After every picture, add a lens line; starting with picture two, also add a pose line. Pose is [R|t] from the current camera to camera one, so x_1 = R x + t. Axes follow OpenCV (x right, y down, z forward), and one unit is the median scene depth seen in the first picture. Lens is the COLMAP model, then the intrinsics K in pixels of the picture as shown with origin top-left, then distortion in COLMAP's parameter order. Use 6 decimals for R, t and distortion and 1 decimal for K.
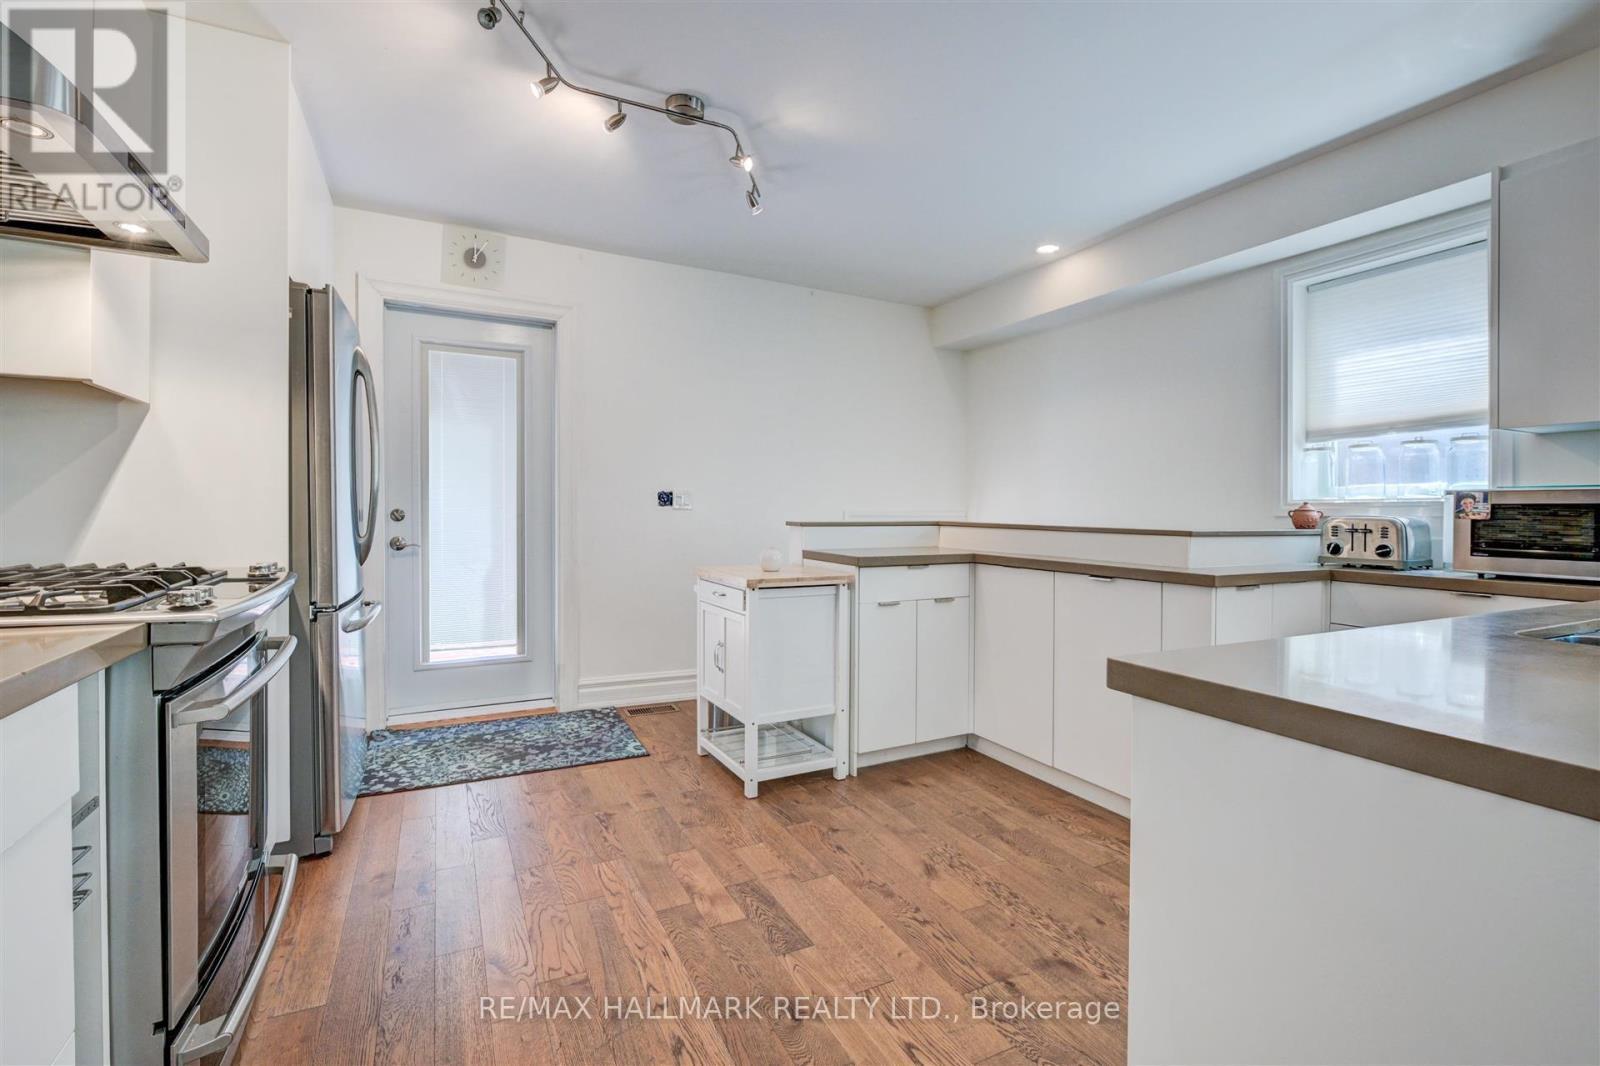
lens RADIAL K [[711.8, 0, 801.1], [0, 711.8, 520.9], [0, 0, 1]] dist [-0.003064, -0.000696]
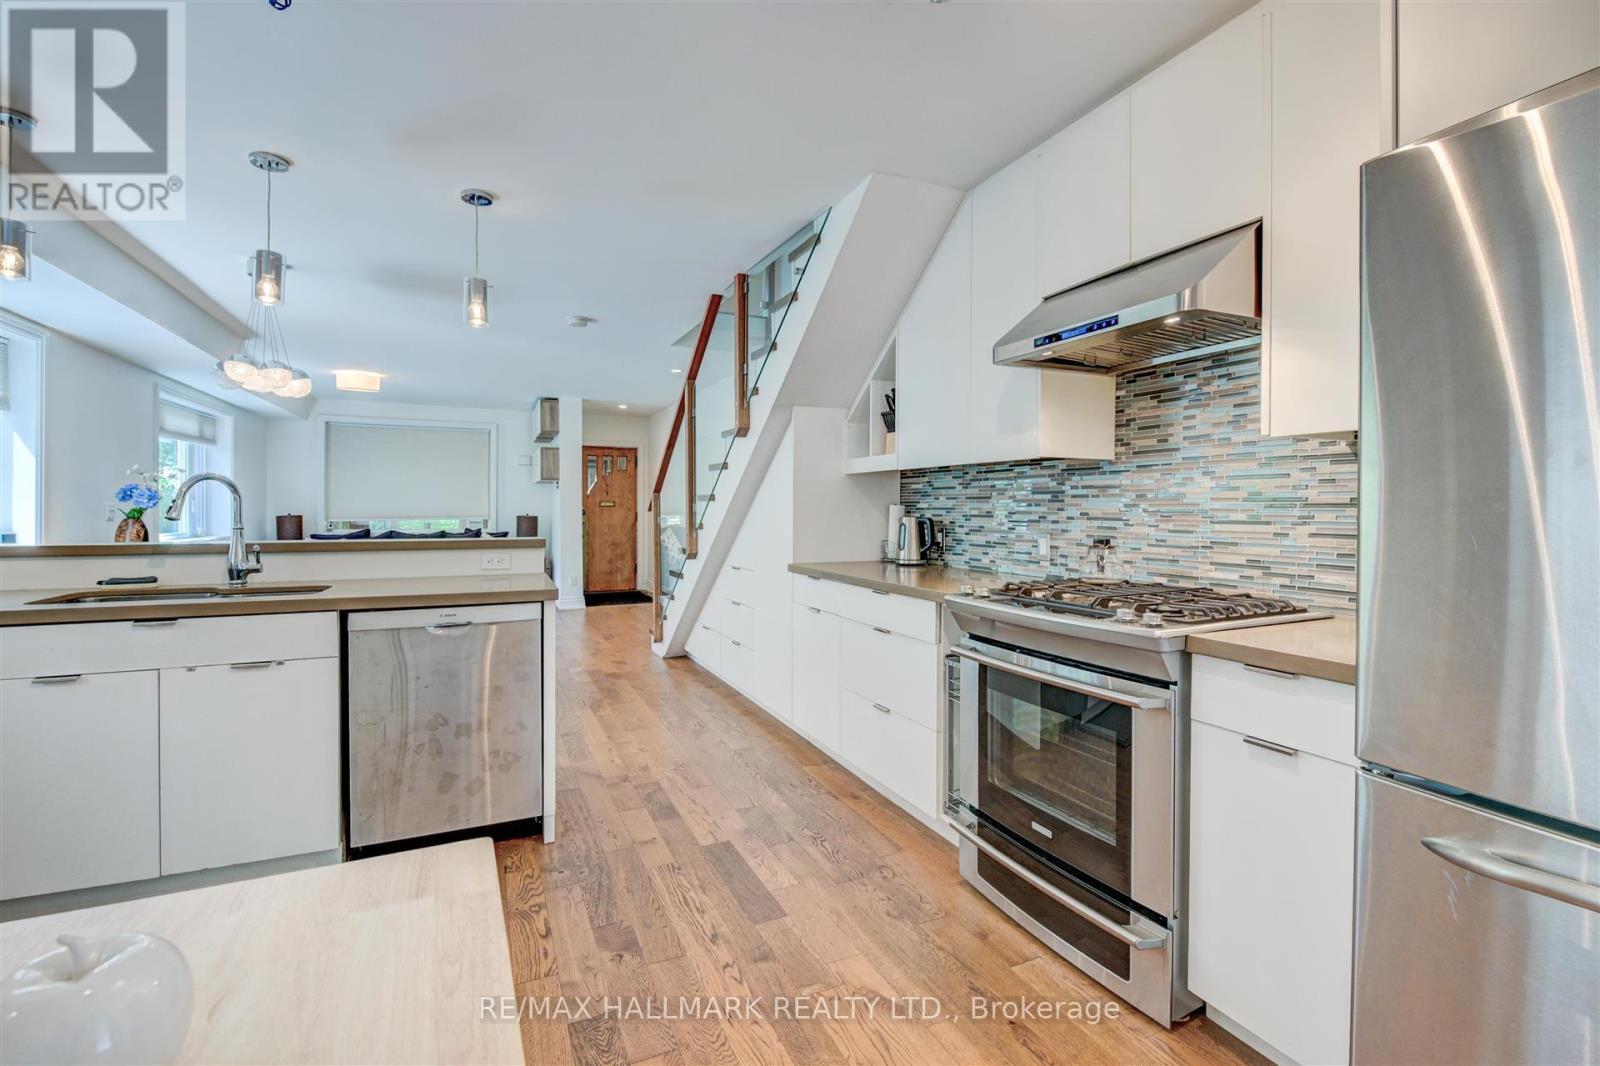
lens RADIAL K [[711.8, 0, 789.4], [0, 711.8, 504.7], [0, 0, 1]] dist [-0.003064, -0.000696]
pose [[-0.998448, -0.007896, 0.055127, -0.191613], [-0.007325, 0.999918, 0.010550, -0.053945], [-0.055206, 0.010130, -0.998424, 1.165120]]
